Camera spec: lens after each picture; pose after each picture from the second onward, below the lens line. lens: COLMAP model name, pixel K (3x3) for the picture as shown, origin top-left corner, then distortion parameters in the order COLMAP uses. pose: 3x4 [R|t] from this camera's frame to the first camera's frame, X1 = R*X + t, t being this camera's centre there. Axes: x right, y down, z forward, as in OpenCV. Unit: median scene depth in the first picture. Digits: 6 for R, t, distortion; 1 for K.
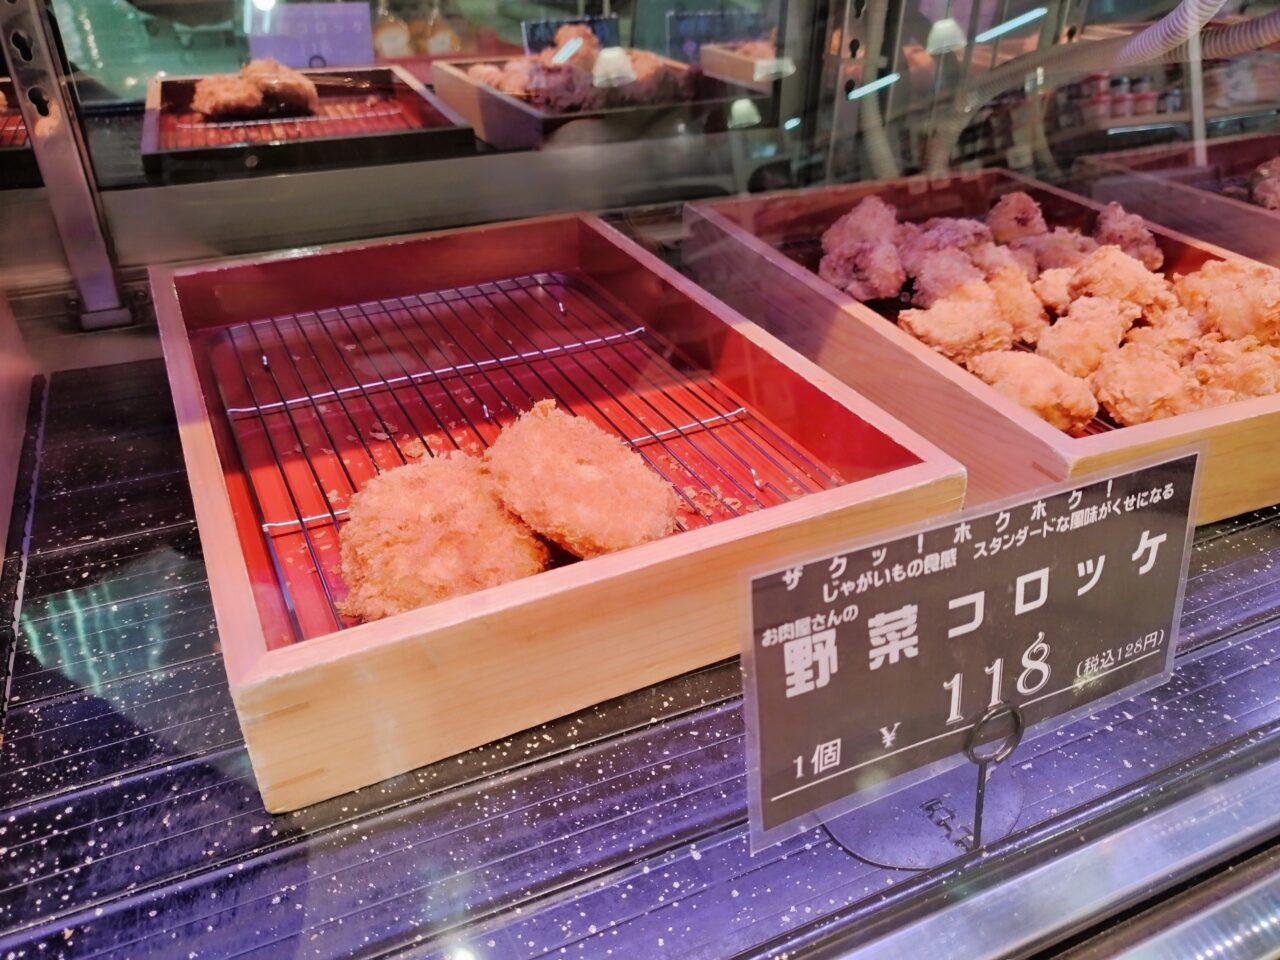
lens RADIAL K [[953.7, 0, 640.0], [0, 953.7, 480.0], [0, 0, 1]] dist [0.019417, -0.016454]
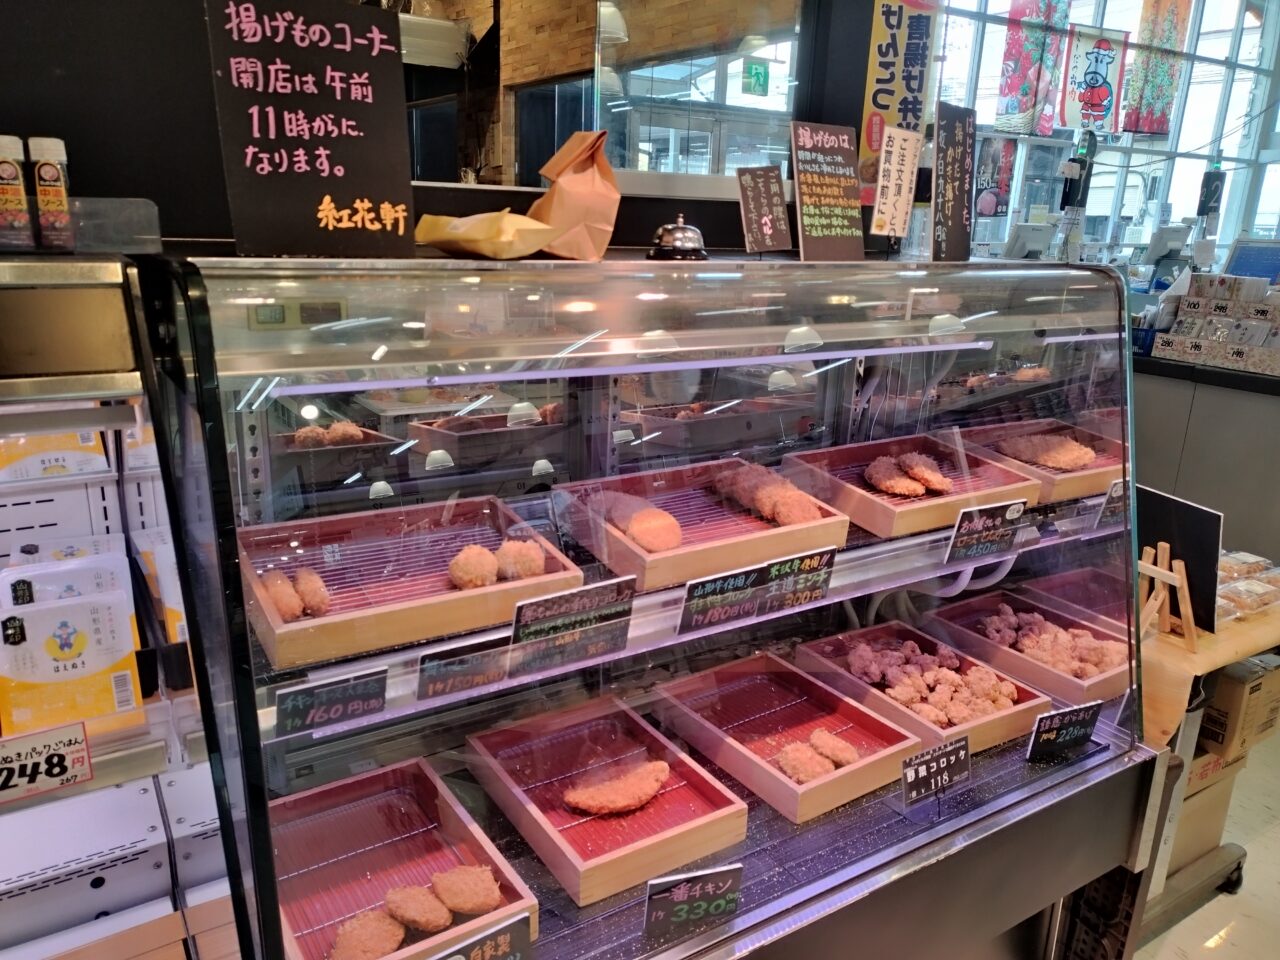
lens RADIAL K [[953.7, 0, 640.0], [0, 953.7, 480.0], [0, 0, 1]] dist [0.019417, -0.016454]
pose [[0.987790, -0.014935, 0.155071, -1.221609], [0.057729, 0.959623, -0.275303, -0.017280], [-0.144698, 0.280894, 0.948768, -2.523720]]
